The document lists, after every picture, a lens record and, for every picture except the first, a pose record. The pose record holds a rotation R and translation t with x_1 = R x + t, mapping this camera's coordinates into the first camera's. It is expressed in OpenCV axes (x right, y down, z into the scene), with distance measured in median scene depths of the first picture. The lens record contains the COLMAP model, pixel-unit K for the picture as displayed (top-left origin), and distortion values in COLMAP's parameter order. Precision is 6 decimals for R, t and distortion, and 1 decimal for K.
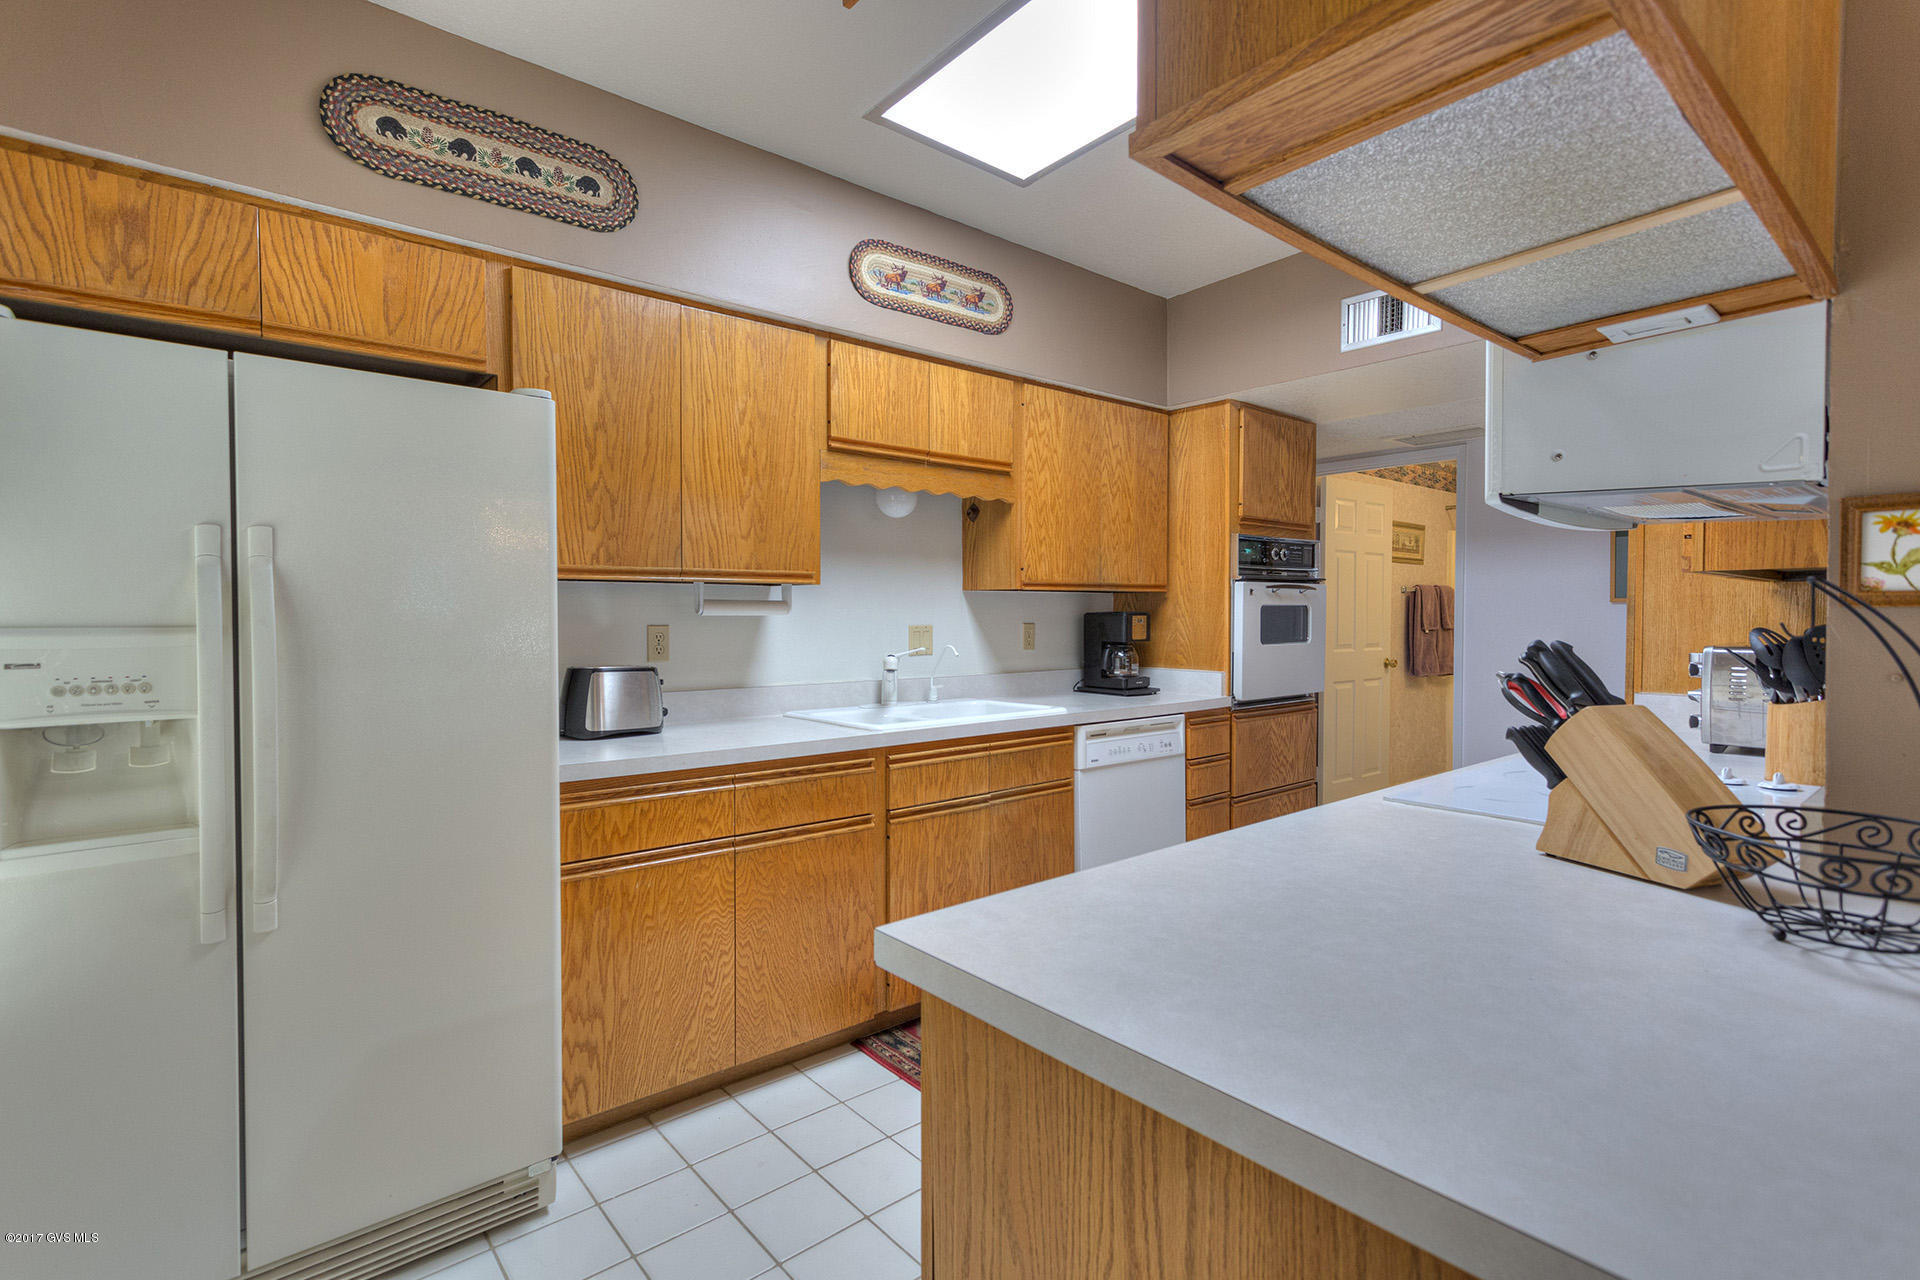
lens RADIAL K [[902.9, 0, 960.0], [0, 902.9, 640.0], [0, 0, 1]] dist [0.000234, 0.001272]
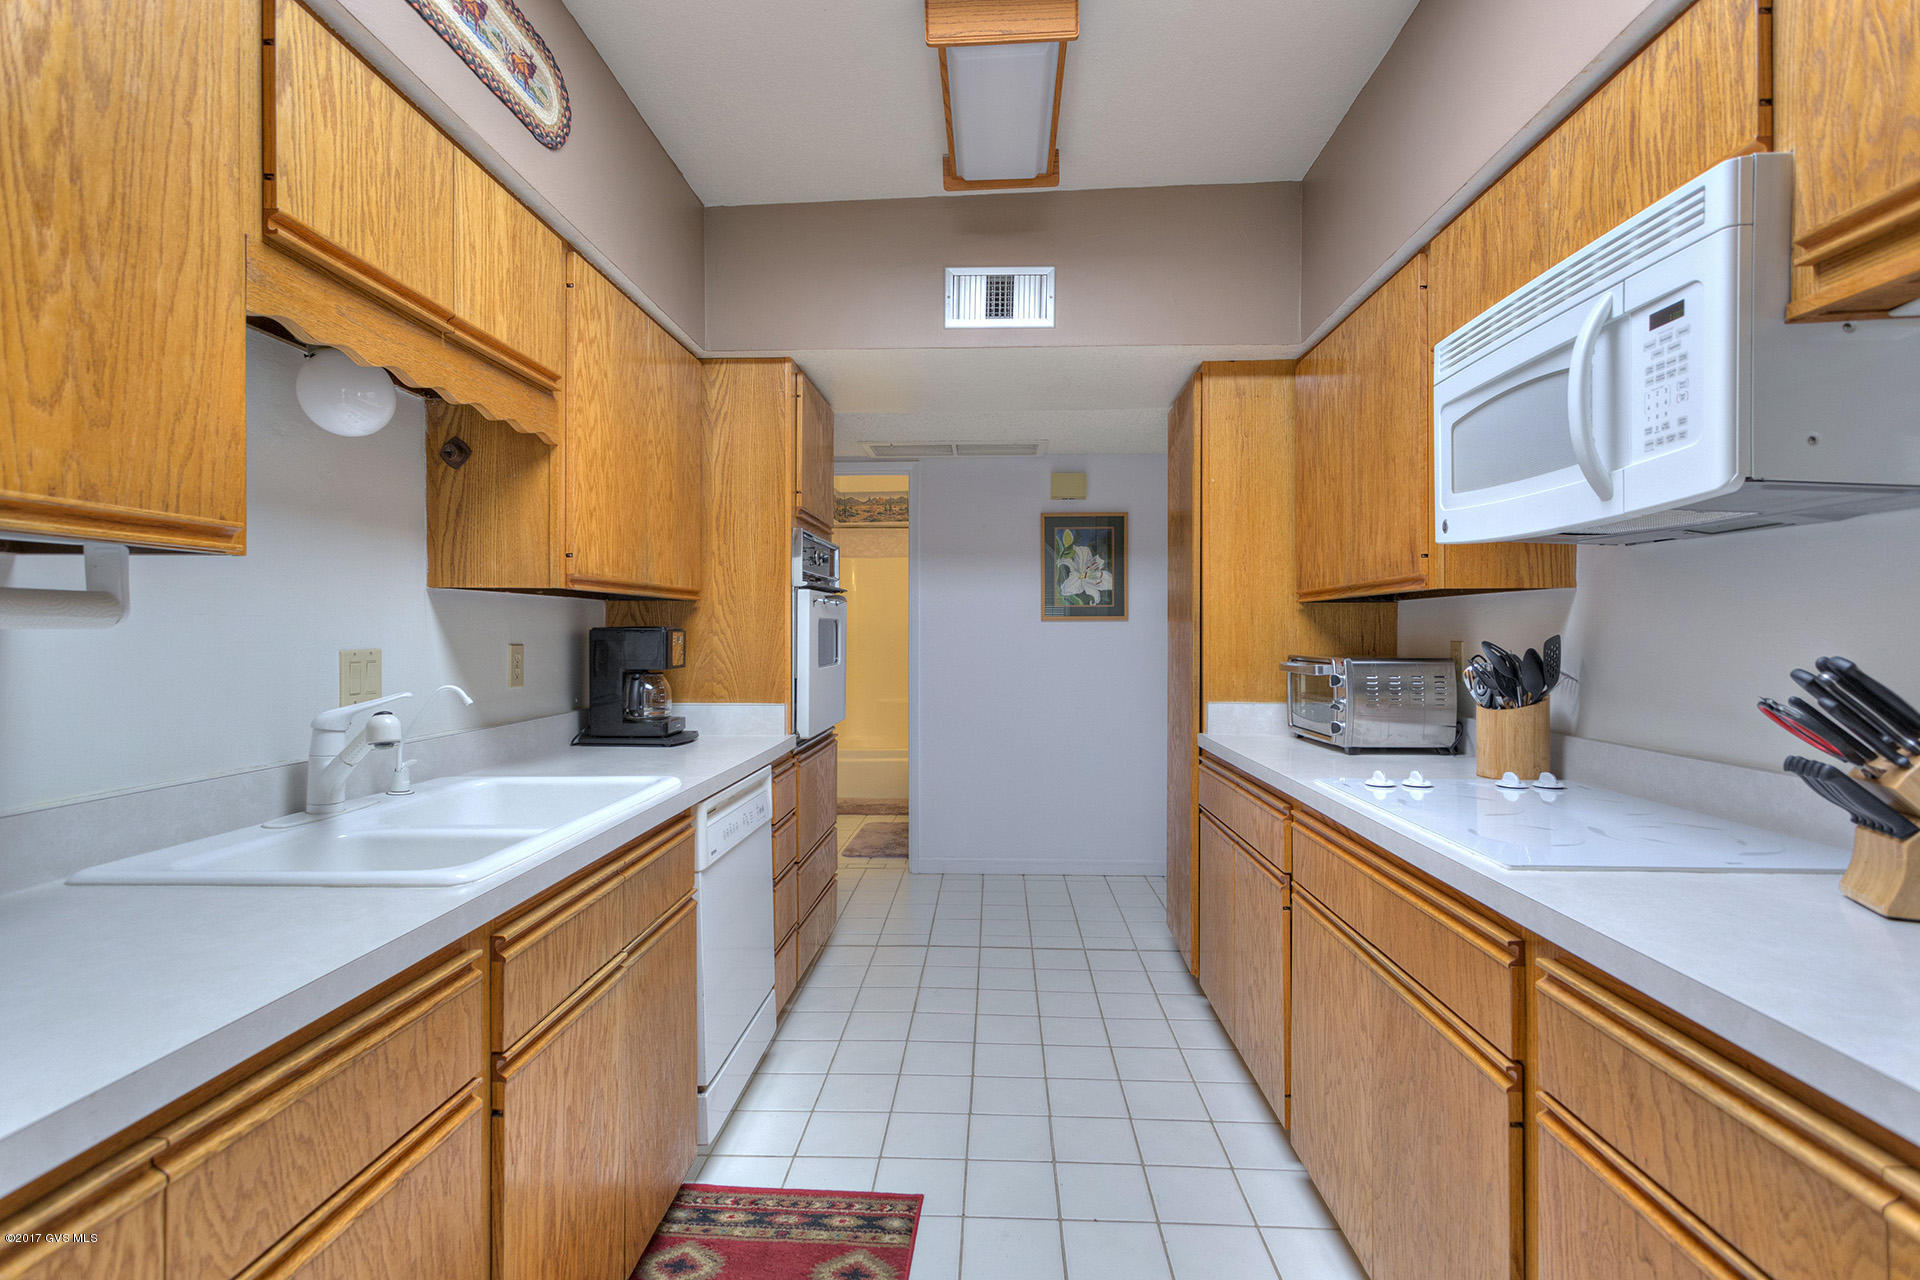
lens RADIAL K [[902.9, 0, 960.0], [0, 902.9, 640.0], [0, 0, 1]] dist [0.000234, 0.001272]
pose [[0.680807, -0.005583, 0.732442, -0.200236], [0.020963, 0.999710, -0.011865, -0.008805], [-0.732163, 0.023432, 0.680726, 0.402111]]
